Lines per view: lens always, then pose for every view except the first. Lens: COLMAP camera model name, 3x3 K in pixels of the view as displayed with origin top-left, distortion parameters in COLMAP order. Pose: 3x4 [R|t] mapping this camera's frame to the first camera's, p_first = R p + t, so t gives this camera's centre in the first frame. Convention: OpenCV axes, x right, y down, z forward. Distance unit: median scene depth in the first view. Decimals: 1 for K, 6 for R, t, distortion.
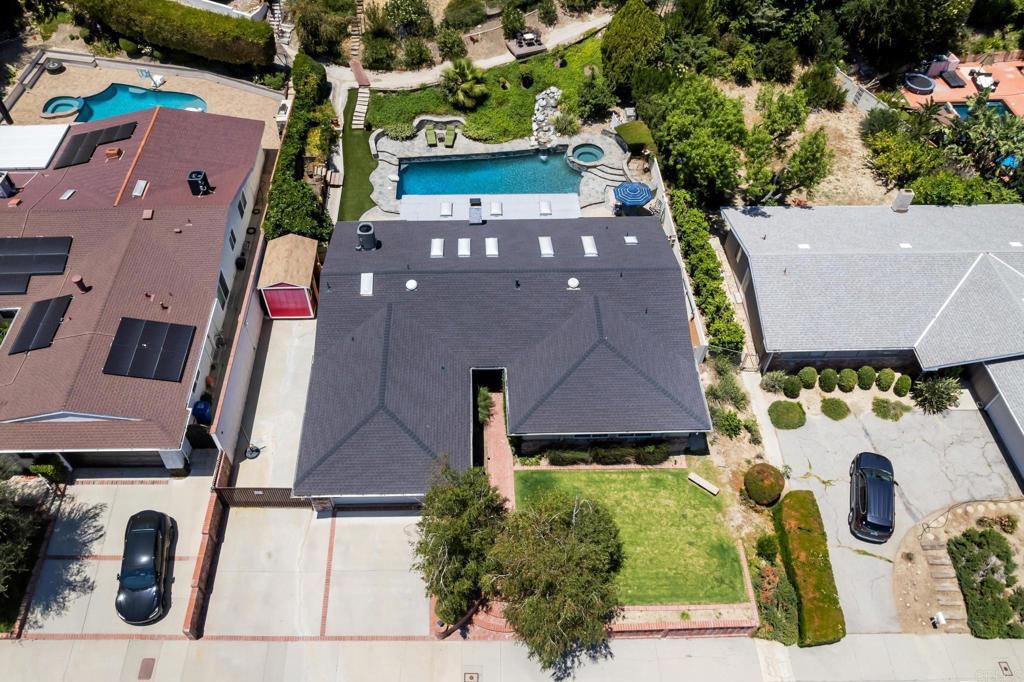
lens RADIAL K [[776.9, 0, 484.3], [0, 776.9, 343.7], [0, 0, 1]] dist [-0.071194, 0.063593]
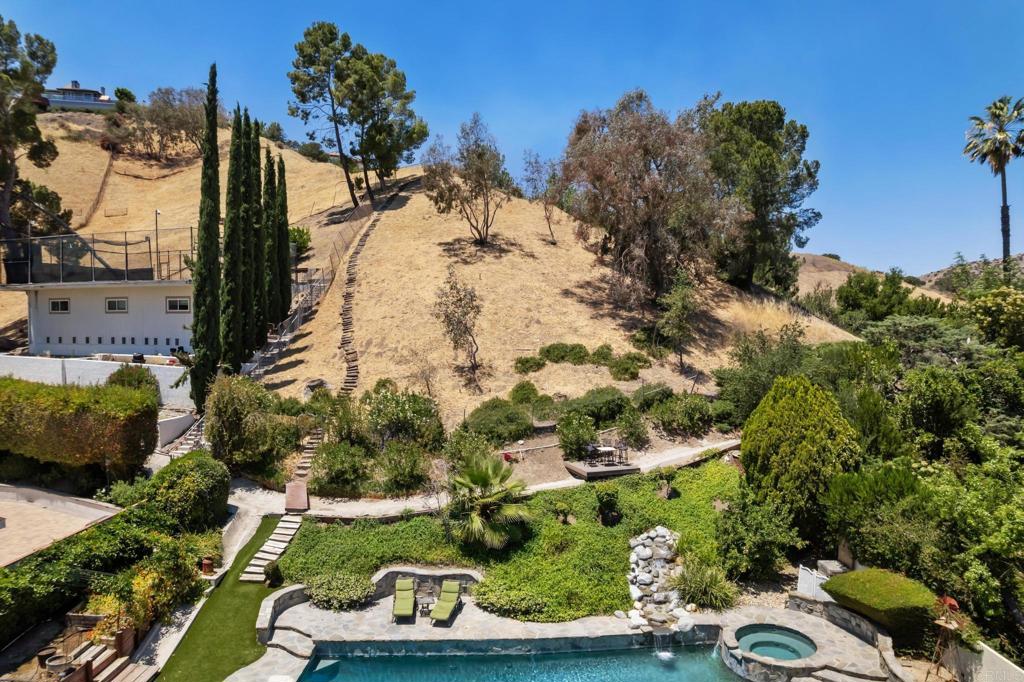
lens RADIAL K [[656.8, 0, 511.5], [0, 656.8, 346.5], [0, 0, 1]] dist [-0.042371, 0.000836]
pose [[0.999111, 0.009734, -0.041026, 0.008643], [-0.036960, 0.670480, -0.741006, -0.115432], [0.020294, 0.741864, 0.670244, 0.815779]]
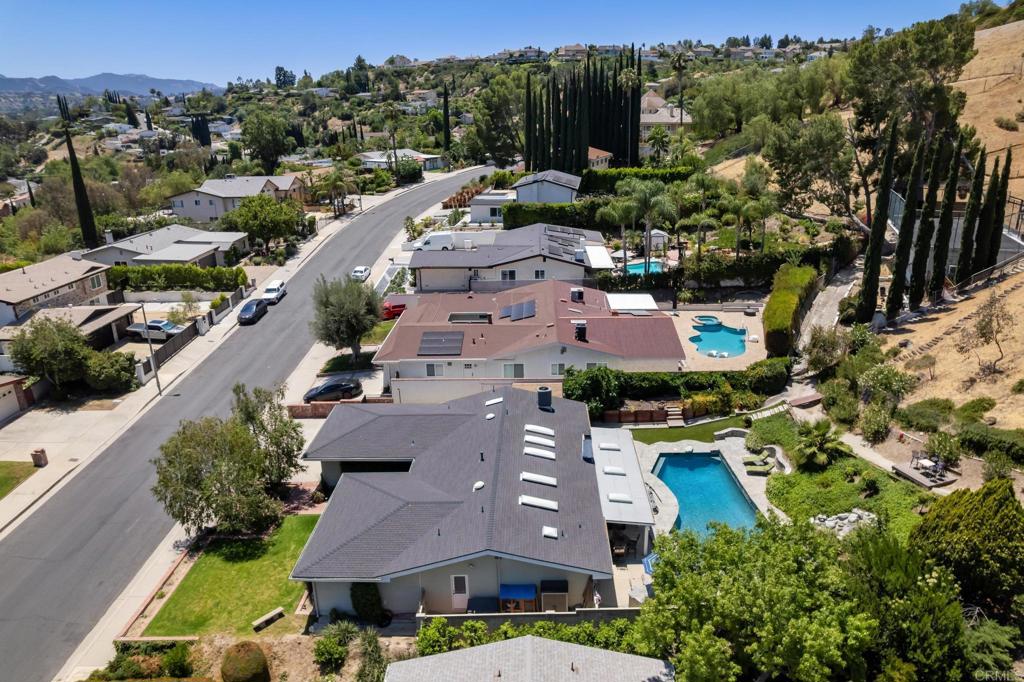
lens RADIAL K [[672.3, 0, 512.0], [0, 672.3, 341.0], [0, 0, 1]] dist [-0.047086, 0.000581]
pose [[-0.054816, 0.328892, -0.942775, 0.845077], [-0.756210, 0.602895, 0.254292, -0.429411], [0.652029, 0.726875, 0.215663, 0.671920]]
